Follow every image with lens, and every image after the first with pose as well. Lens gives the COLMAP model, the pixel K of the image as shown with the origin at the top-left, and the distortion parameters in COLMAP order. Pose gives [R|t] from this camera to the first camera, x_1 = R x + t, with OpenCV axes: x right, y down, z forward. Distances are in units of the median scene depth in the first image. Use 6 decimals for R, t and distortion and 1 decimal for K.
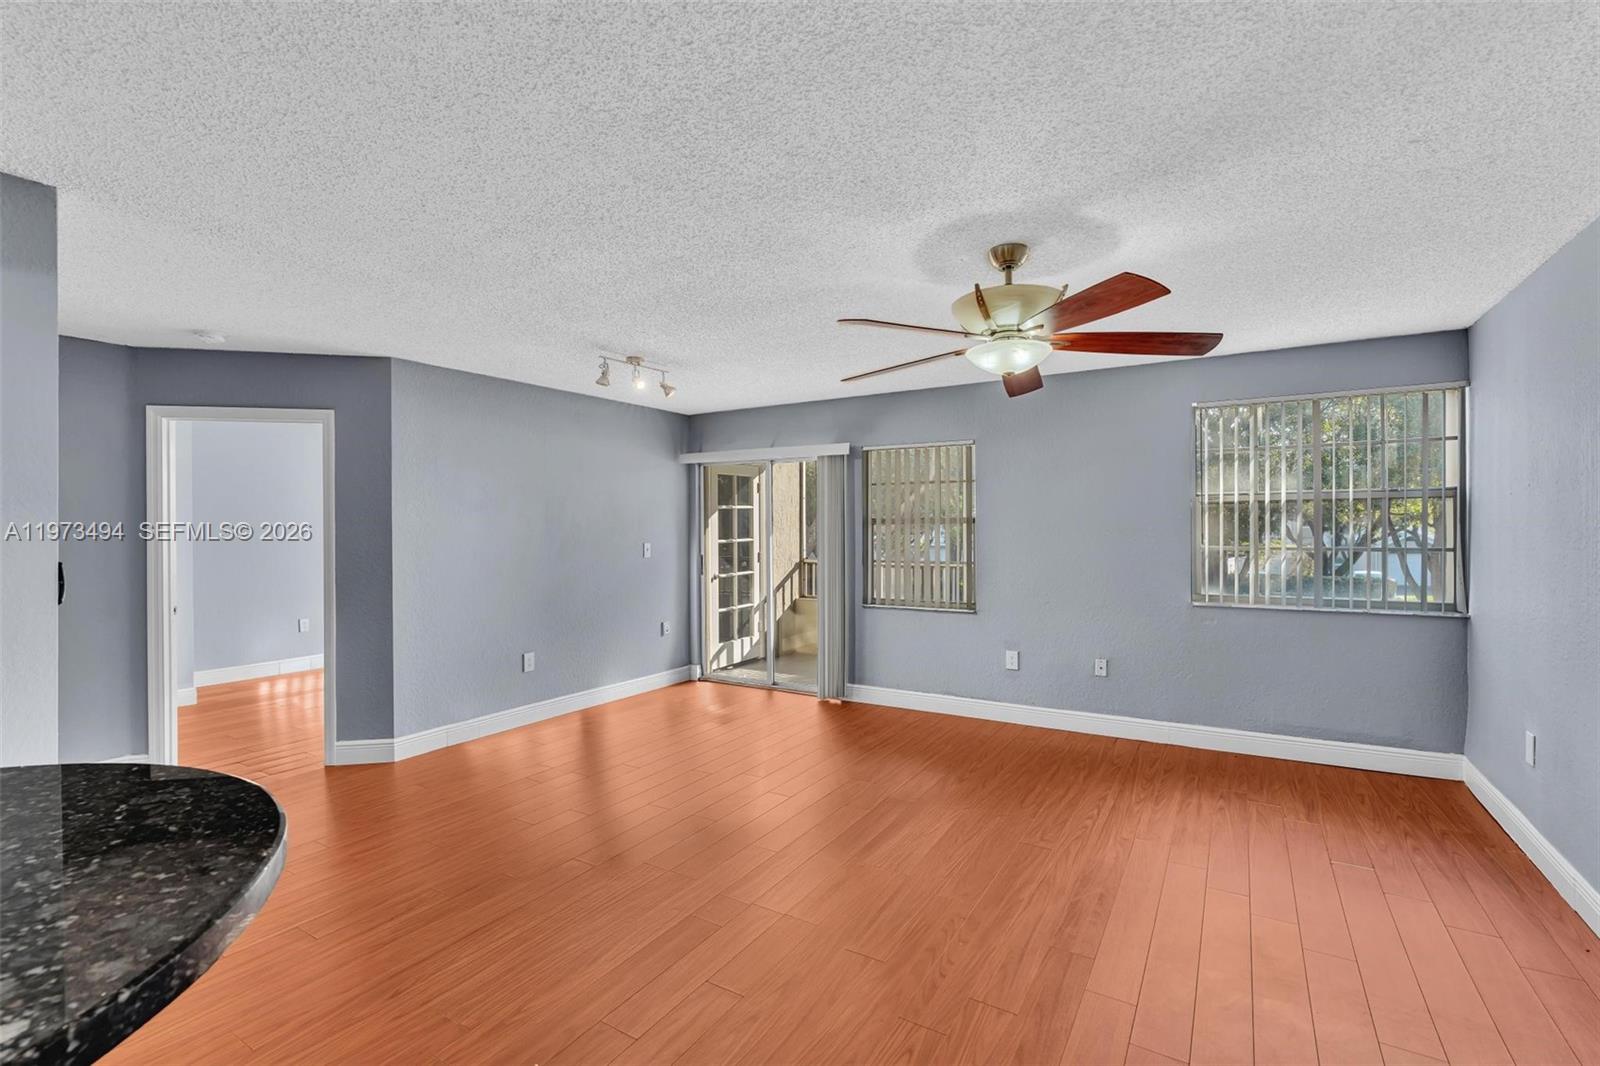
lens RADIAL K [[736.7, 0, 798.5], [0, 736.7, 529.1], [0, 0, 1]] dist [-0.003758, 0.000324]
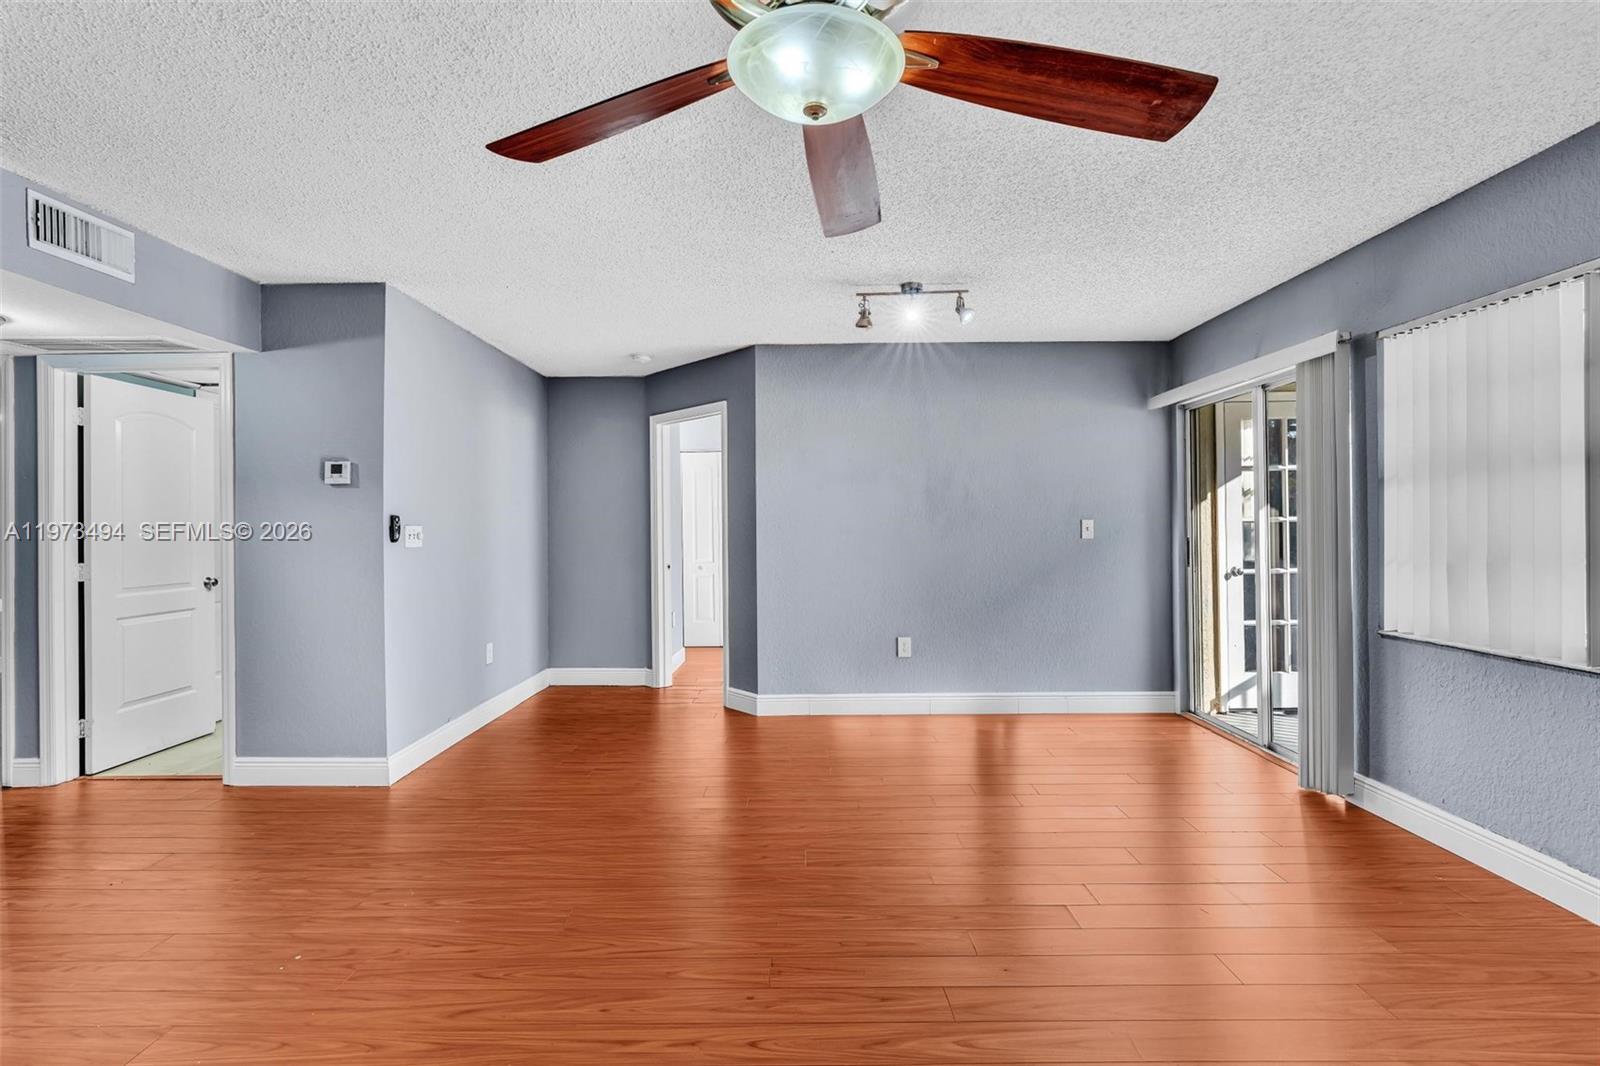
lens RADIAL K [[771.5, 0, 800.0], [0, 771.5, 533.0], [0, 0, 1]] dist [0.003995, 0.000228]
pose [[0.506993, 0.007340, -0.861919, 0.354759], [0.003031, 0.999942, 0.010298, 0.025464], [0.861945, -0.007833, 0.506941, 0.361846]]
